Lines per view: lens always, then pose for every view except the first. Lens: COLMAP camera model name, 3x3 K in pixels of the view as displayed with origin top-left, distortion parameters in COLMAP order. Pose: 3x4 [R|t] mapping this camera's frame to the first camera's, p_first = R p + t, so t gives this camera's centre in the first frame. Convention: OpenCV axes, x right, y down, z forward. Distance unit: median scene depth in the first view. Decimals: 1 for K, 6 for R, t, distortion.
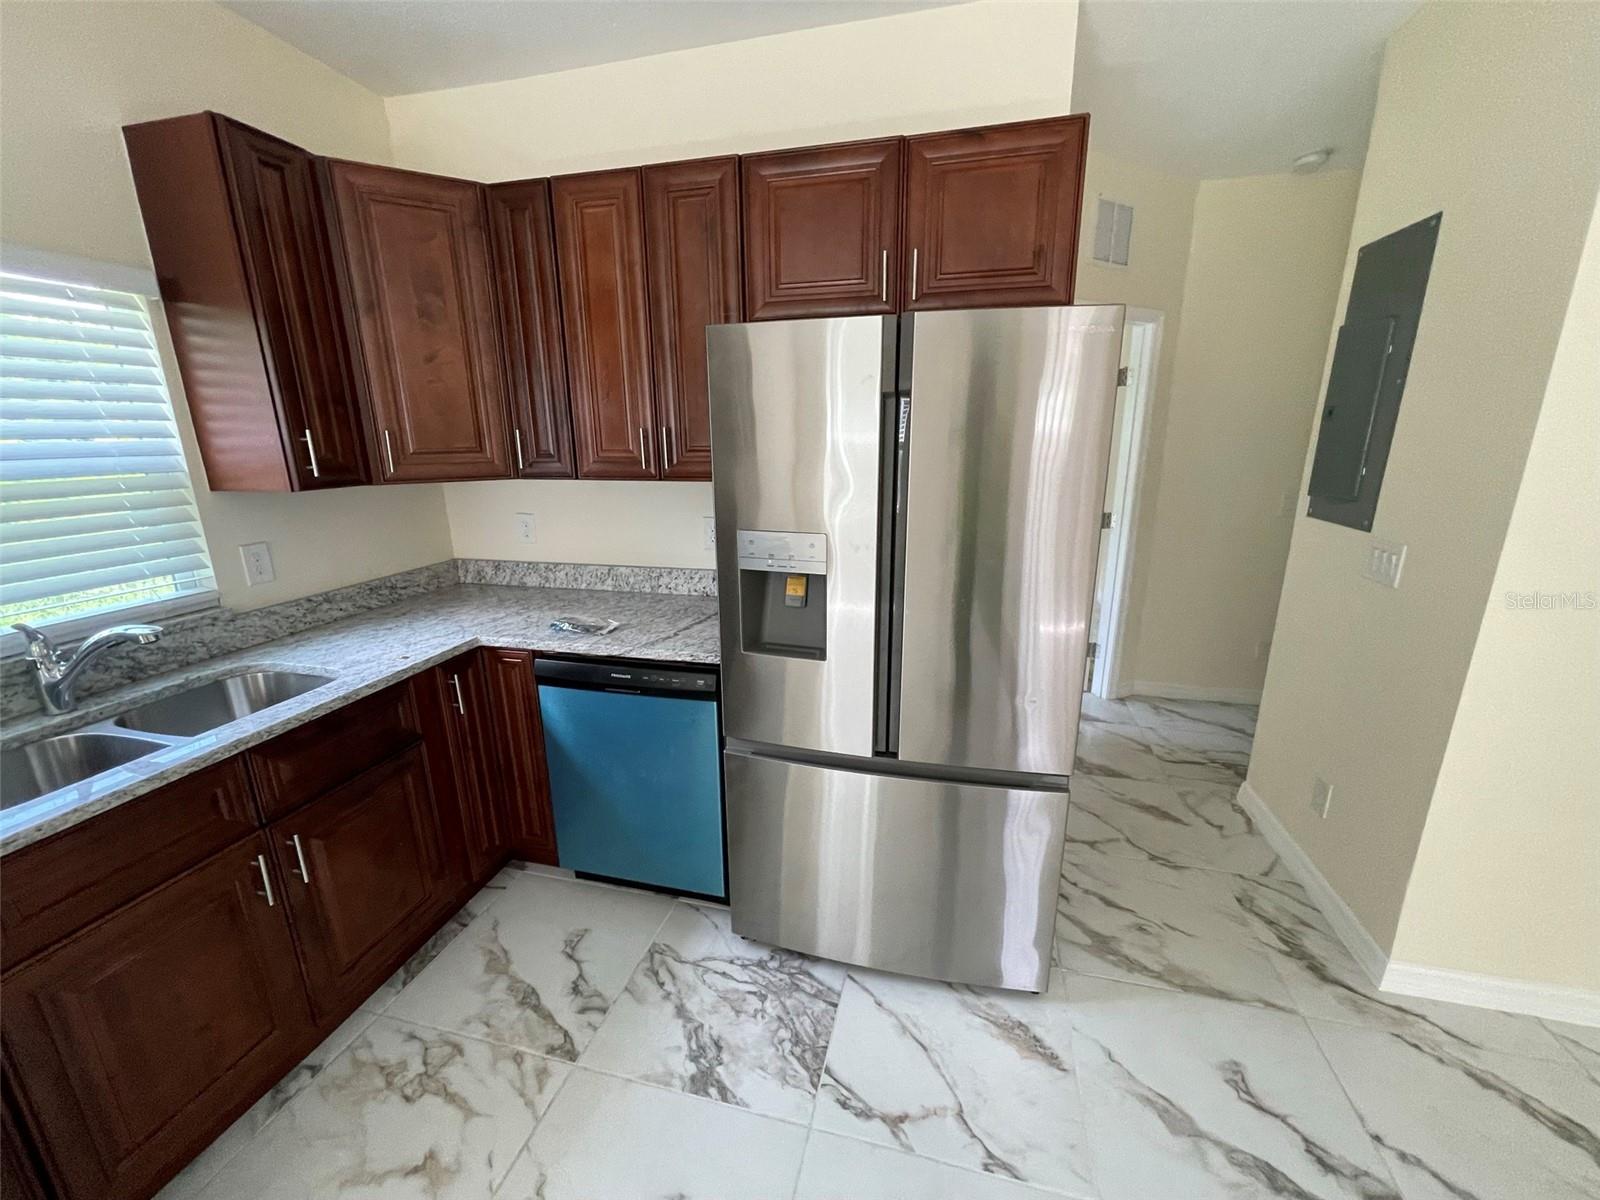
lens RADIAL K [[638.8, 0, 800.0], [0, 638.8, 600.0], [0, 0, 1]] dist [0.000579, 0.000775]
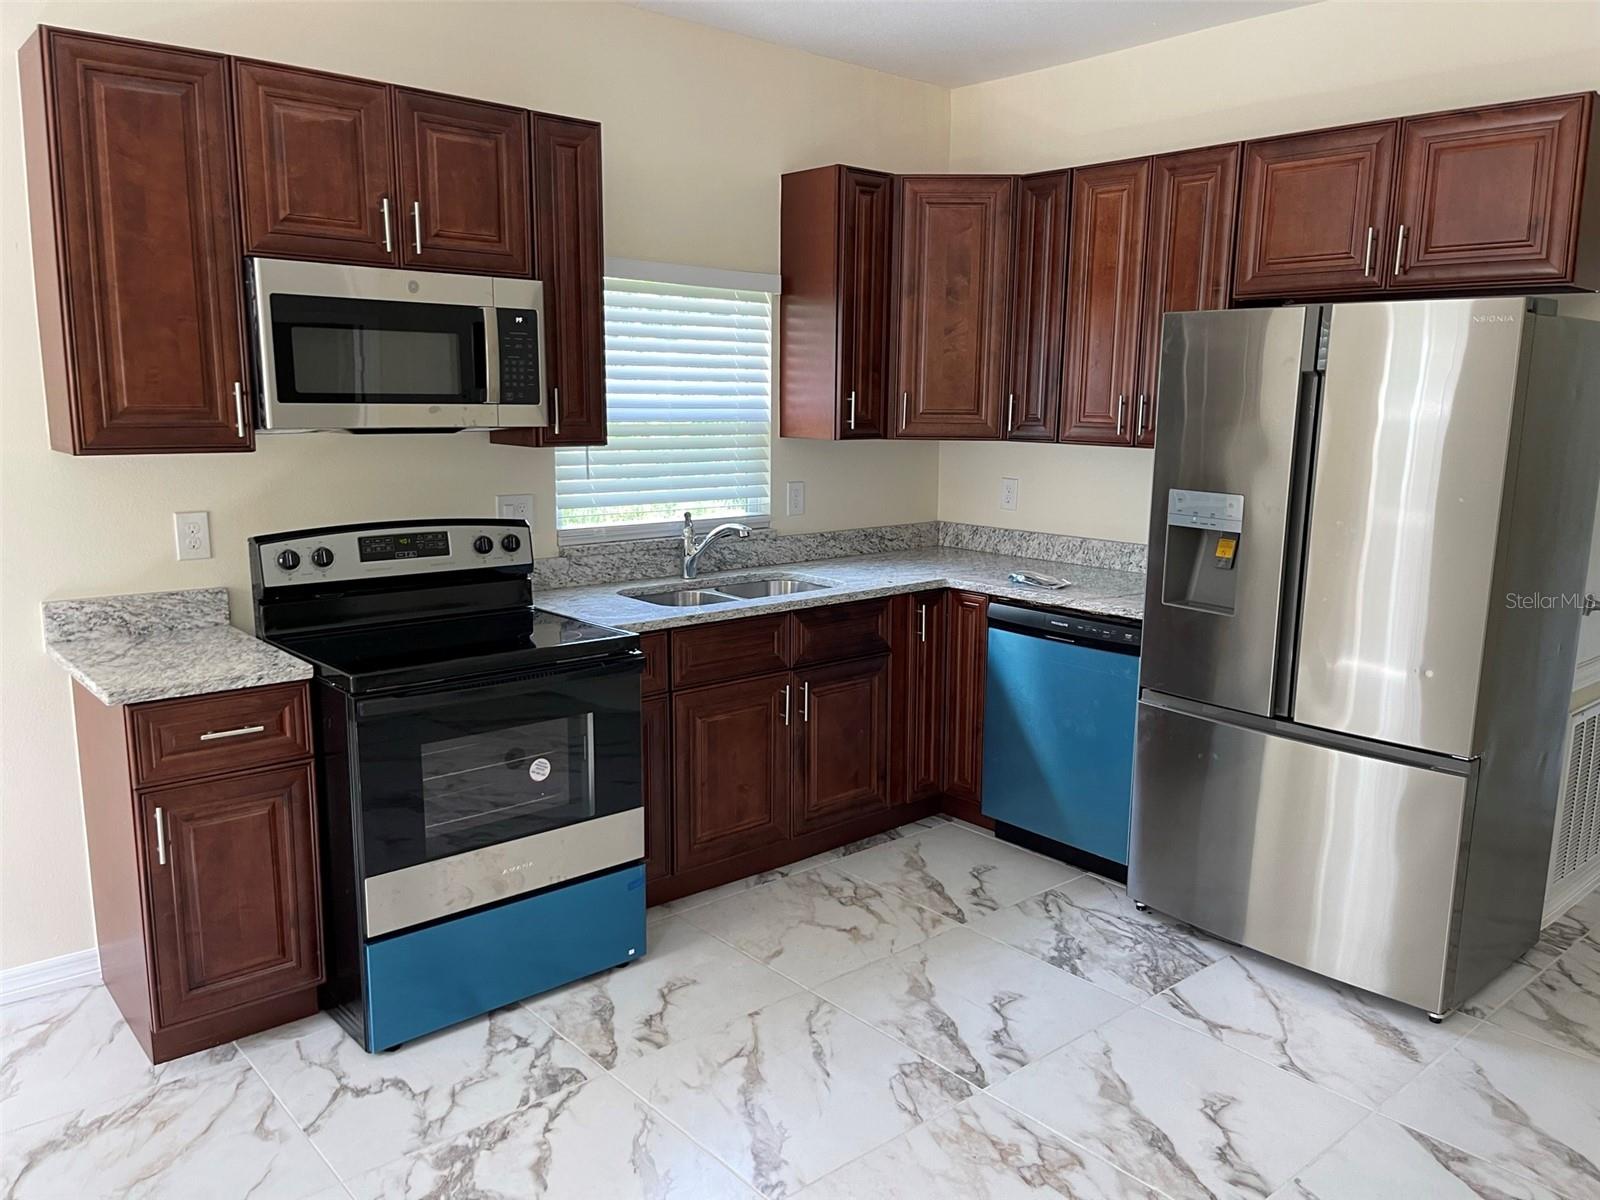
lens RADIAL K [[1219.8, 0, 809.2], [0, 1219.8, 605.8], [0, 0, 1]] dist [0.089112, -0.114704]
pose [[0.823151, 0.120684, -0.554850, 0.506479], [-0.164967, 0.985833, -0.030311, 0.219832], [0.543332, 0.116482, 0.831398, -0.931850]]
